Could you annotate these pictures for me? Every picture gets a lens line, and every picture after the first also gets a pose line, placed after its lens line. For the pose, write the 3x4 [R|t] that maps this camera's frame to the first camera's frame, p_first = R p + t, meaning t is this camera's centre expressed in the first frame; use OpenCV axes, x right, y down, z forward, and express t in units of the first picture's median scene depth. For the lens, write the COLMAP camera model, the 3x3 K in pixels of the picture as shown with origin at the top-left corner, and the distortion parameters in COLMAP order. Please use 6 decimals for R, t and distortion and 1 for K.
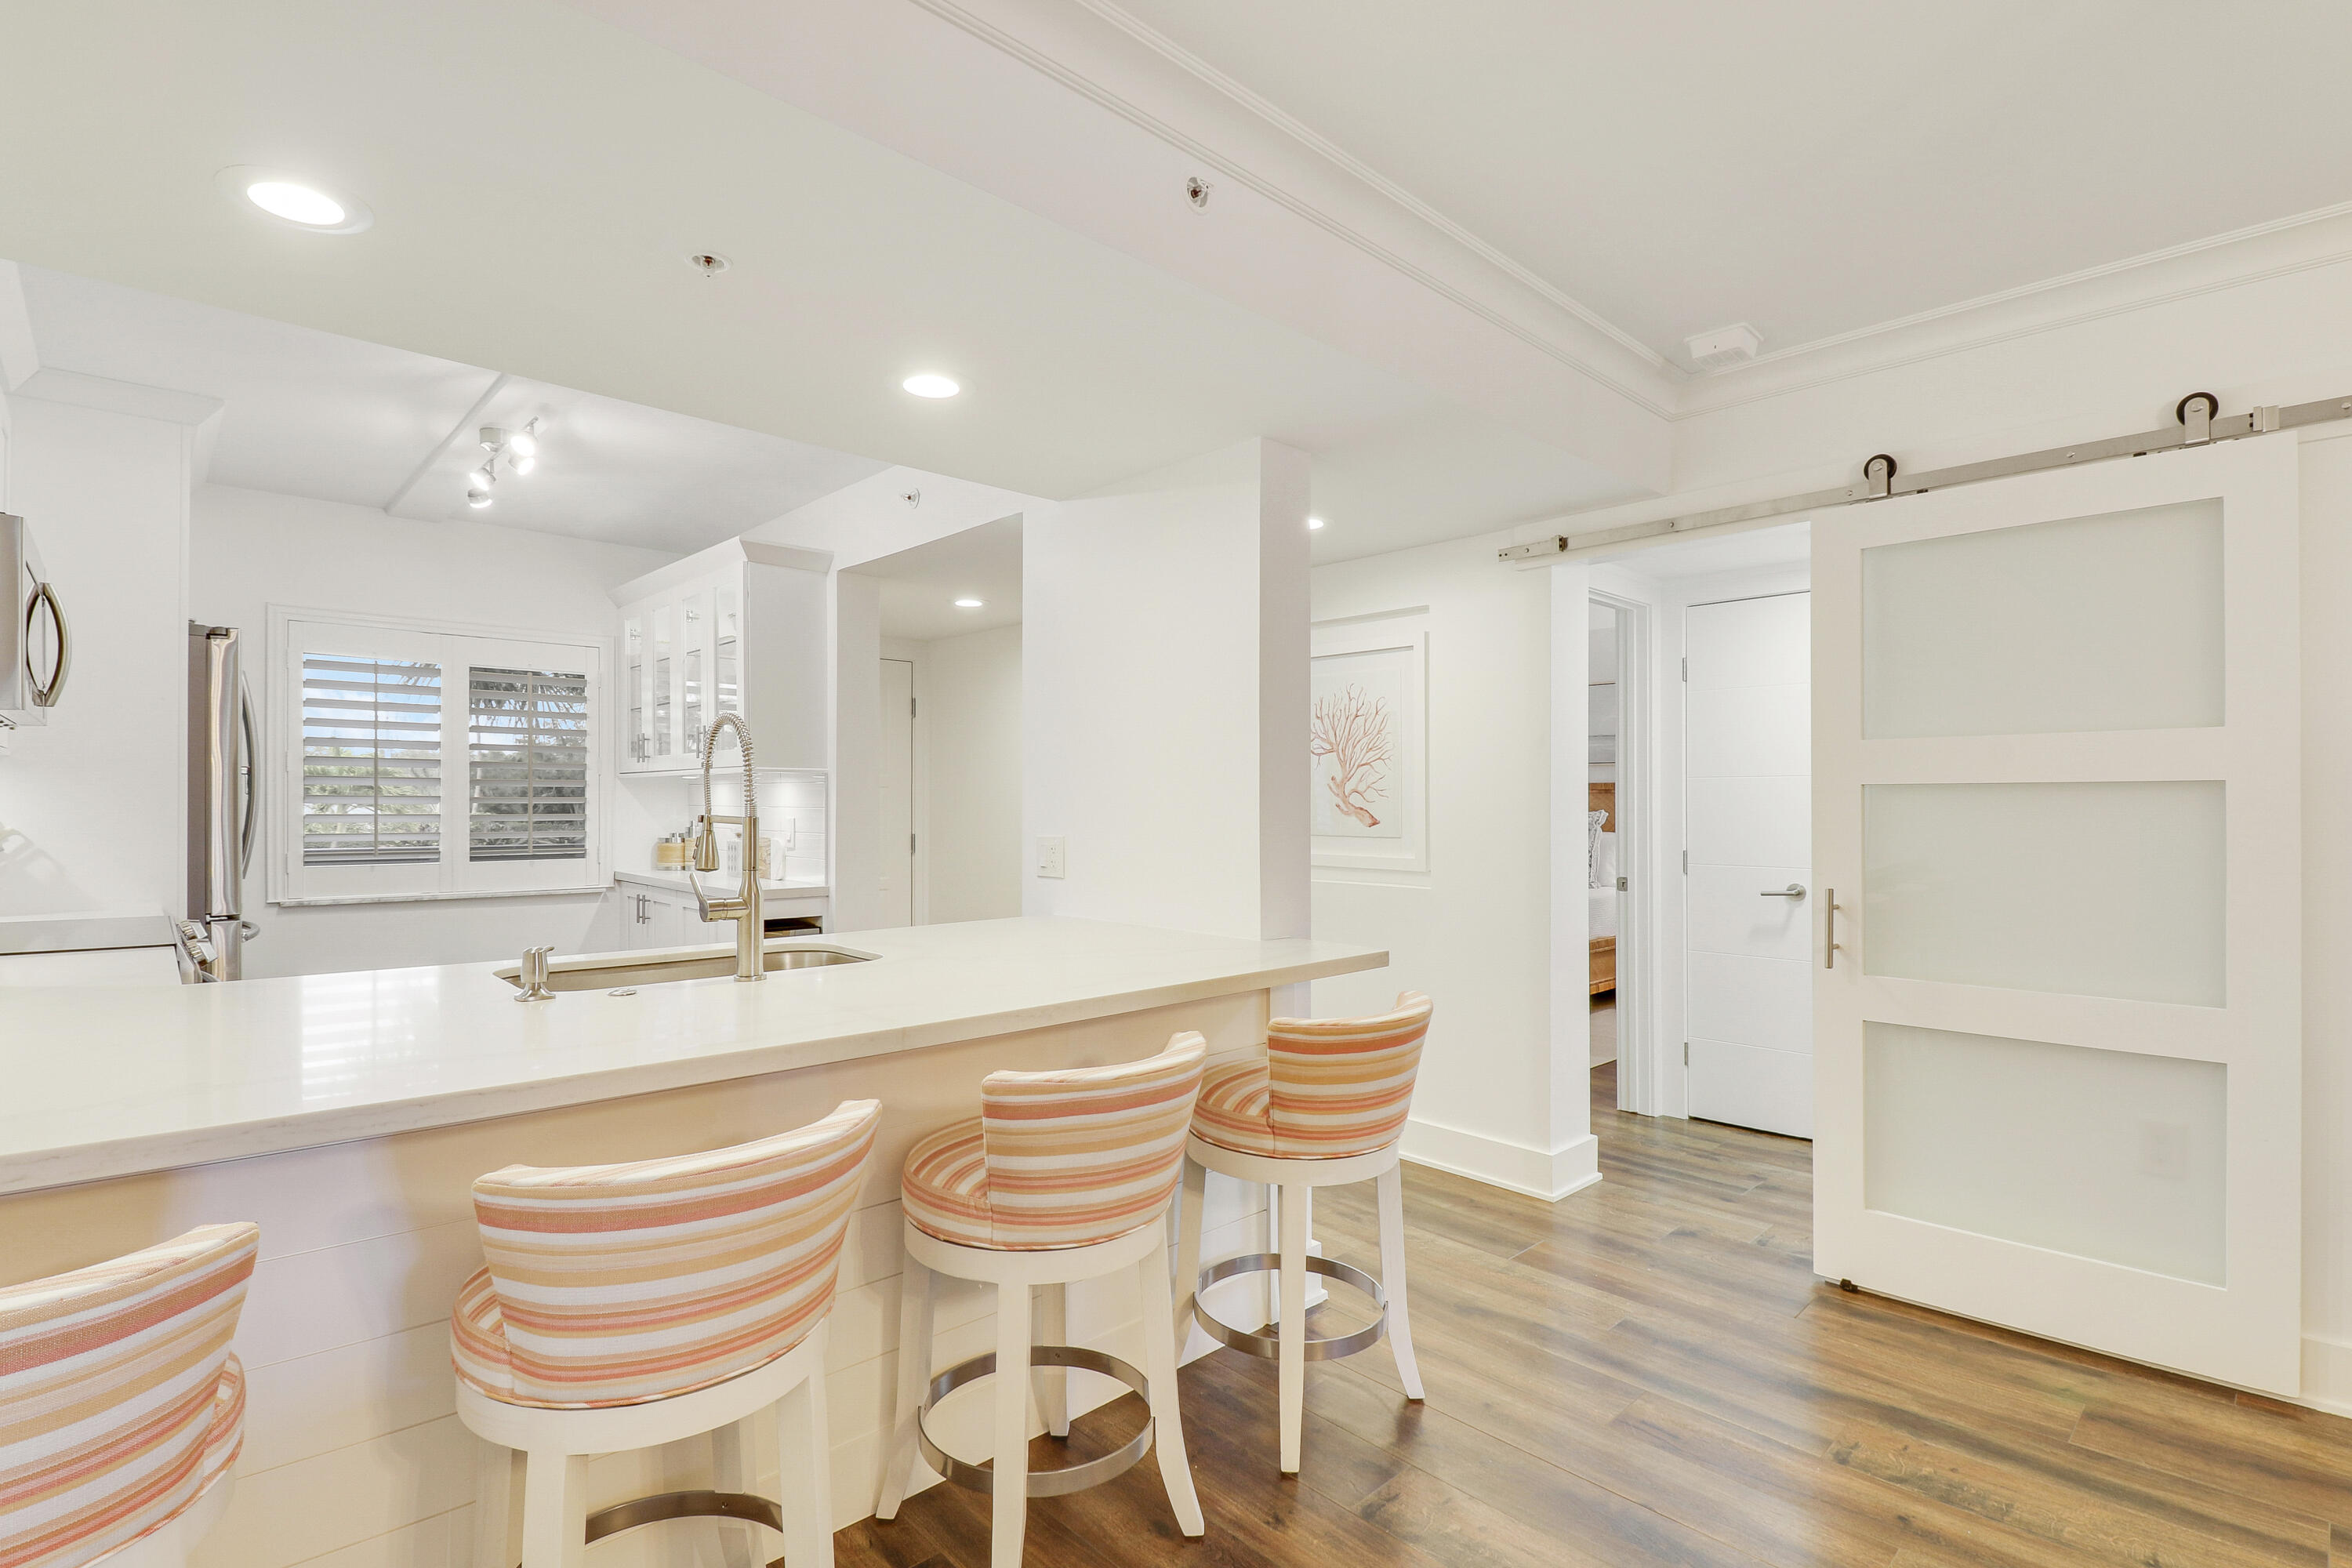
lens RADIAL K [[1108.9, 0, 1157.9], [0, 1108.9, 796.3], [0, 0, 1]] dist [-0.004596, -0.007555]
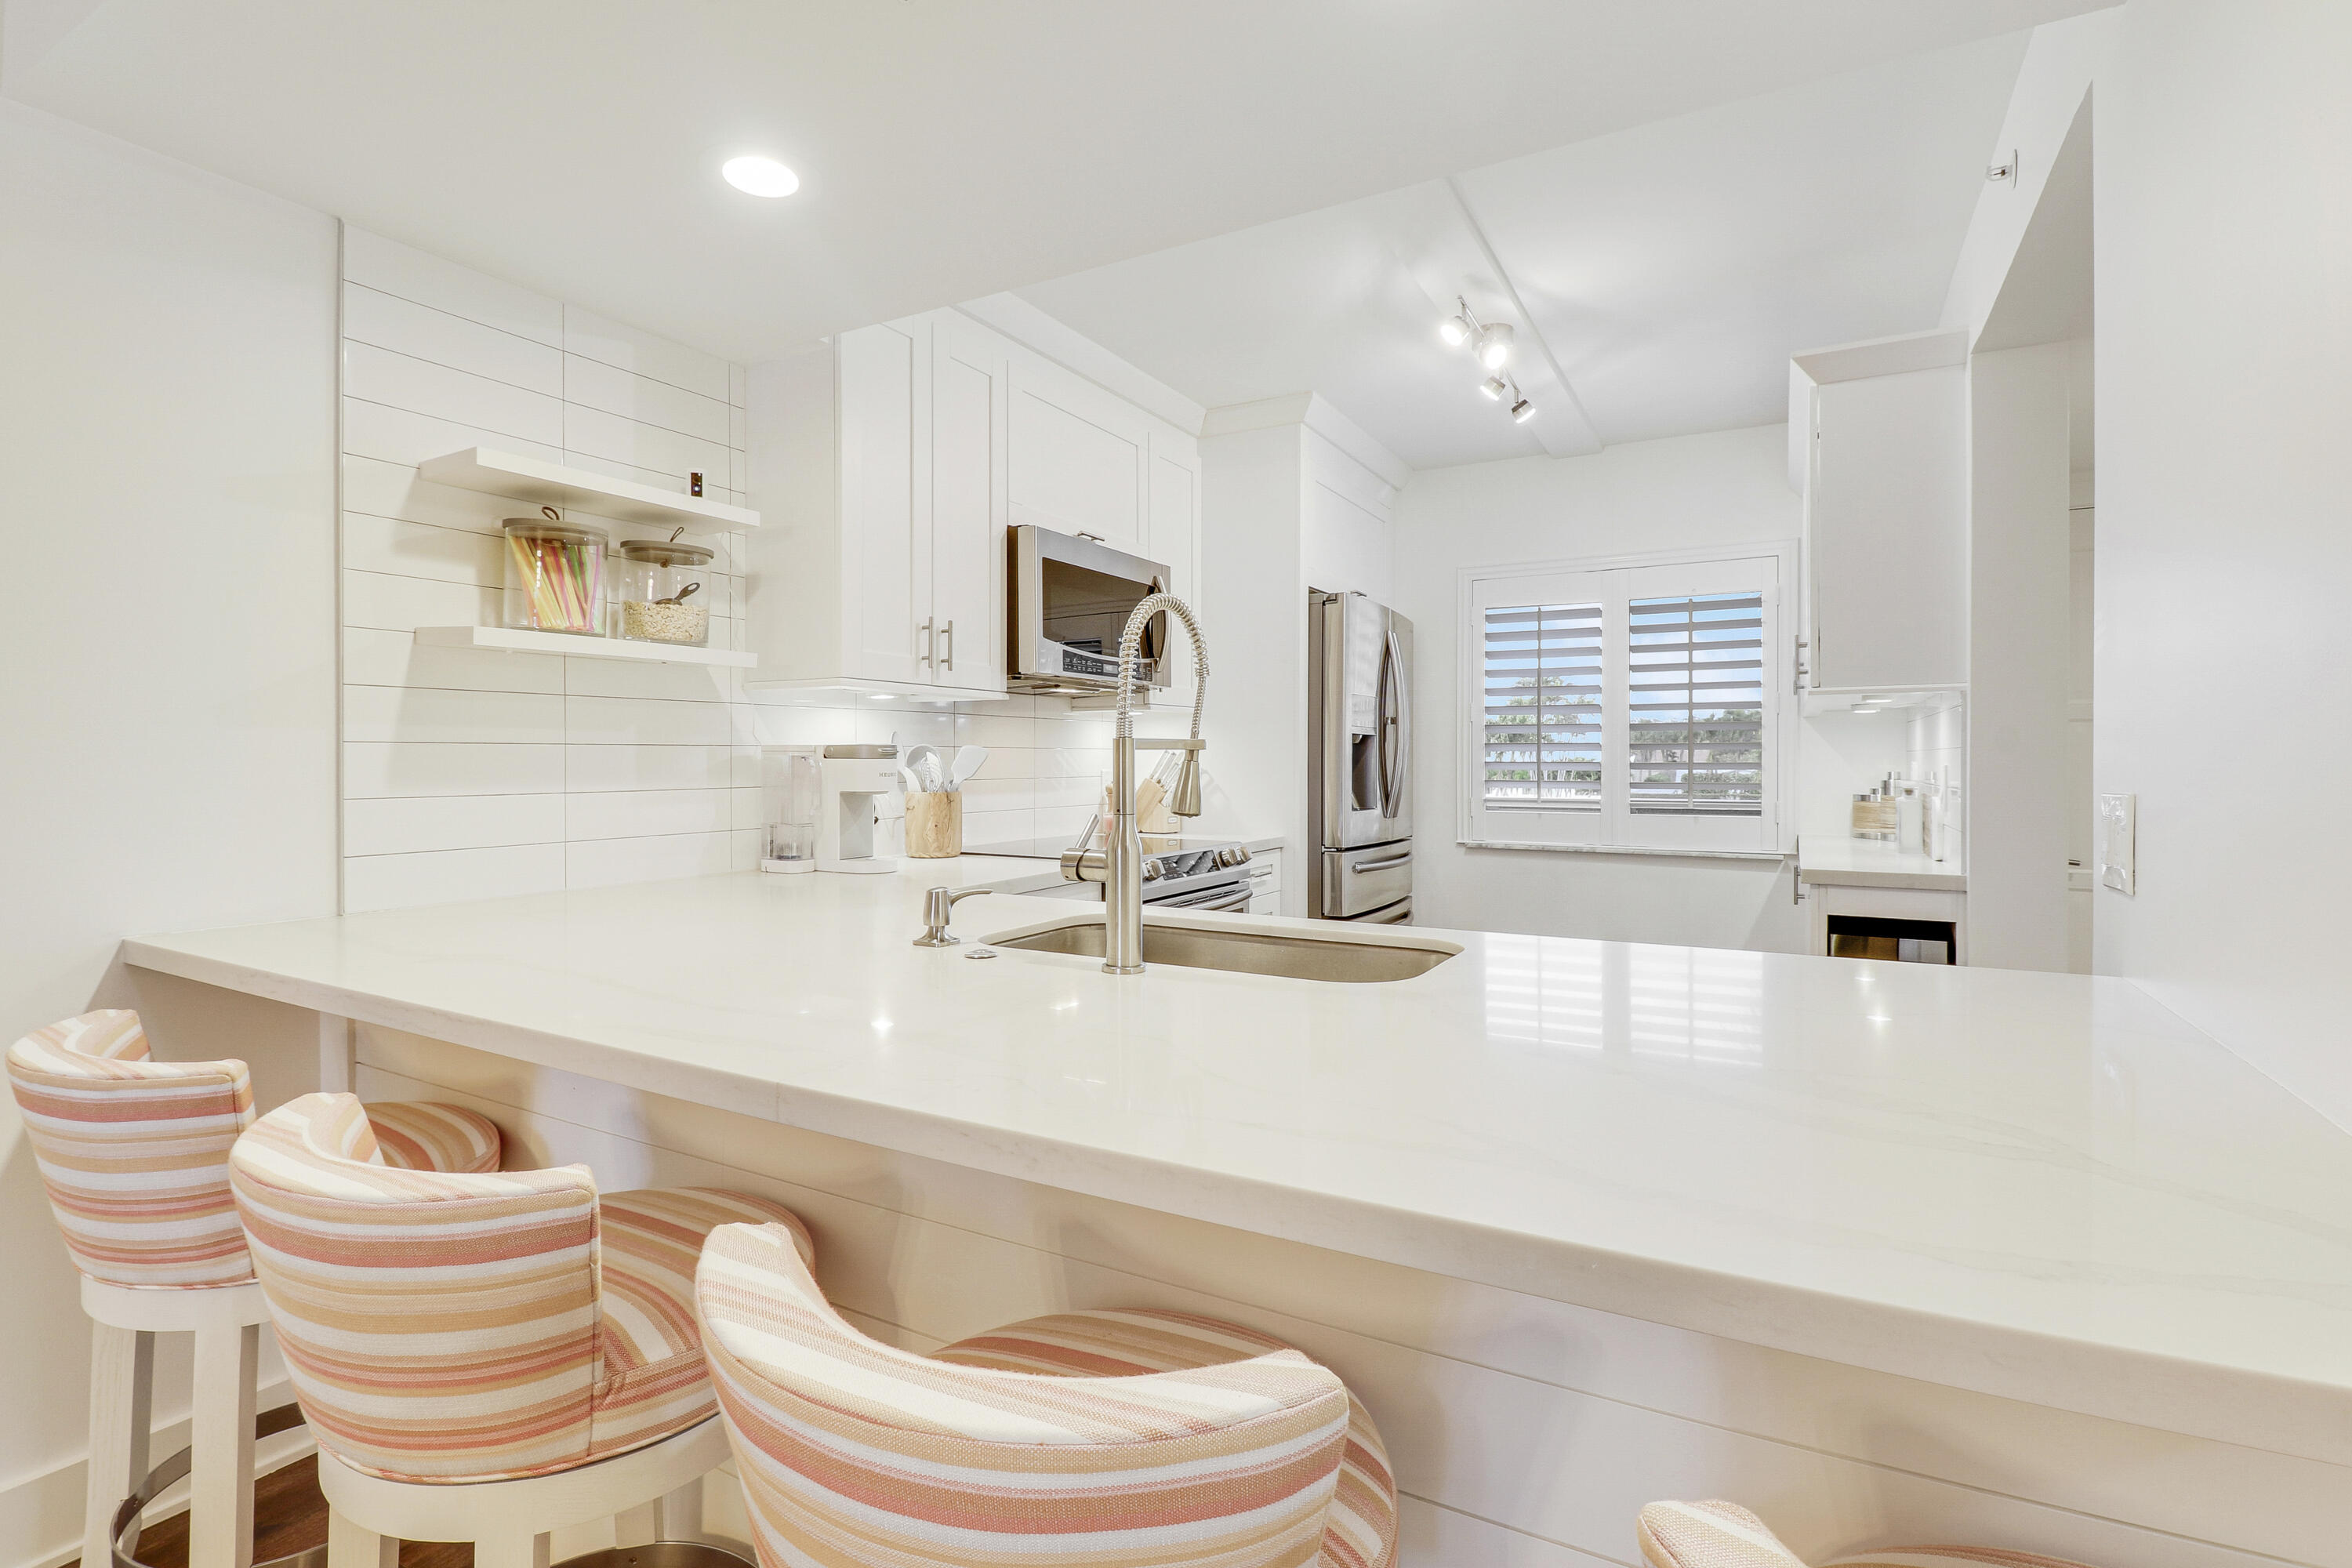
lens RADIAL K [[1108.9, 0, 1192.2], [0, 1108.9, 759.7], [0, 0, 1]] dist [-0.004596, -0.007555]
pose [[0.311890, -0.005485, -0.950102, 0.149869], [0.005299, 0.999978, -0.004033, 0.017438], [0.950103, -0.003777, 0.311912, 0.402501]]
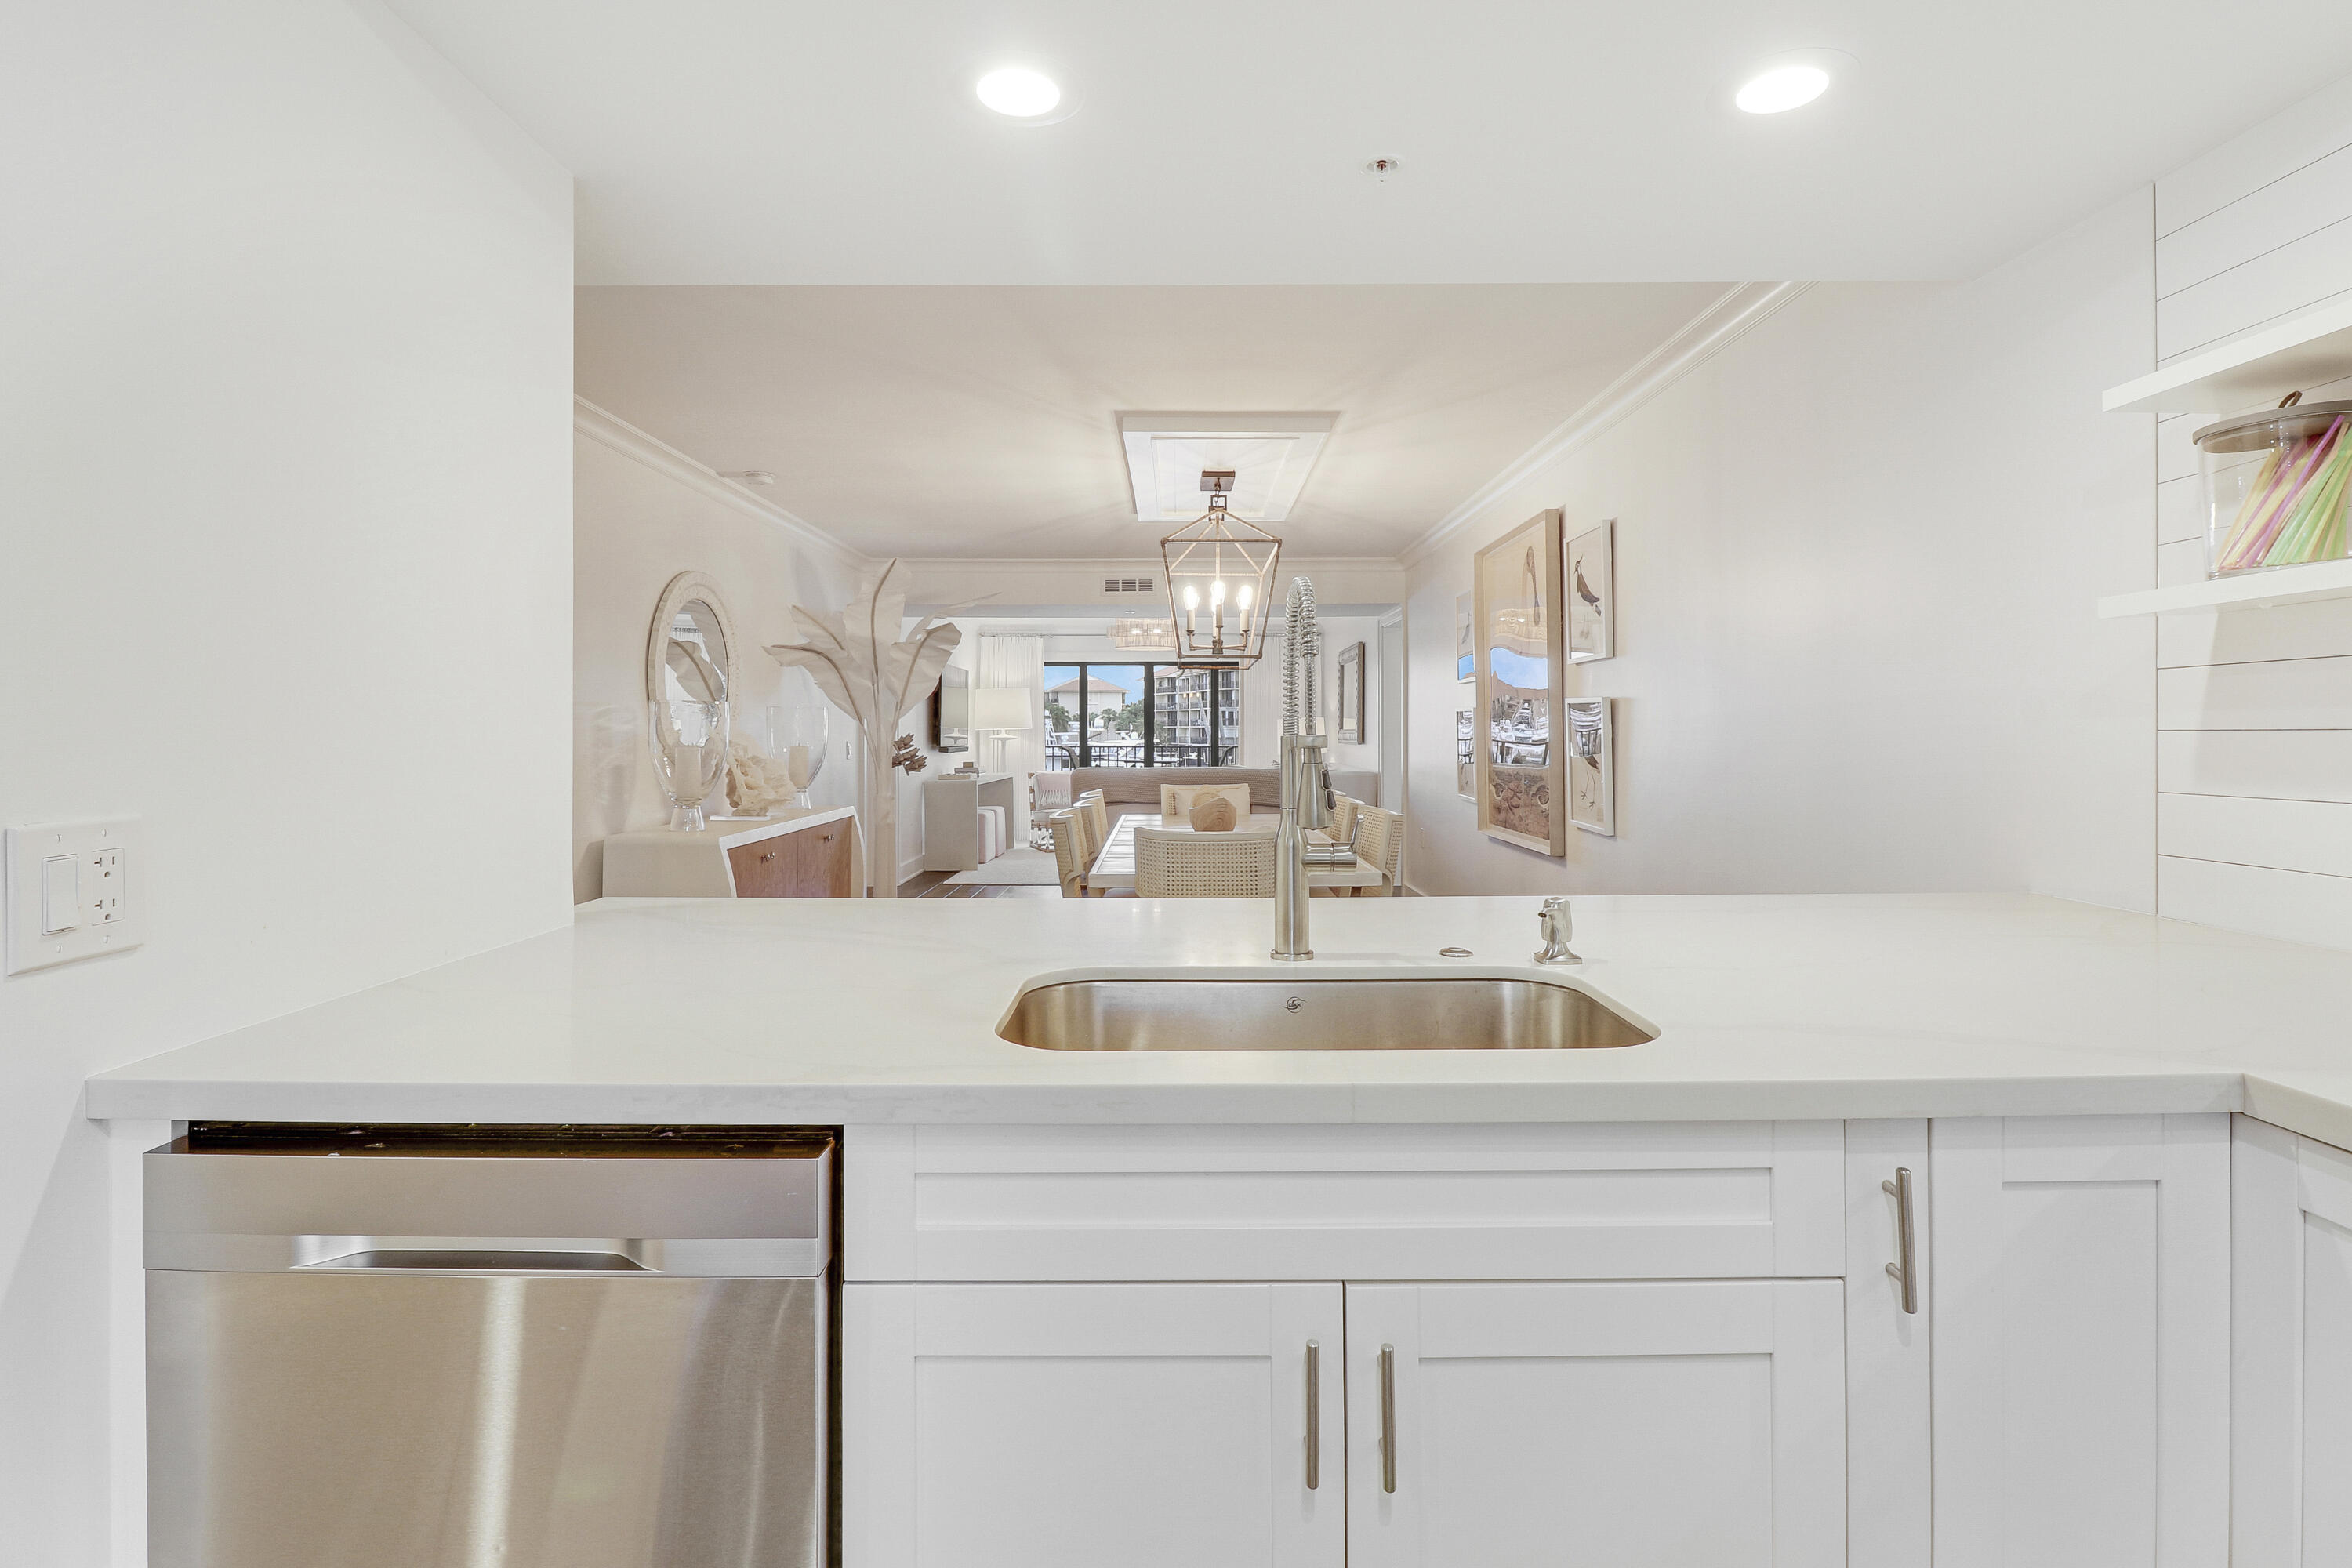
lens RADIAL K [[1108.9, 0, 1183.0], [0, 1108.9, 741.3], [0, 0, 1]] dist [-0.004596, -0.007555]
pose [[-0.731275, -0.009861, 0.682012, -0.390549], [-0.006027, 0.999950, 0.007996, 0.008682], [-0.682056, 0.001737, -0.731298, 0.768490]]
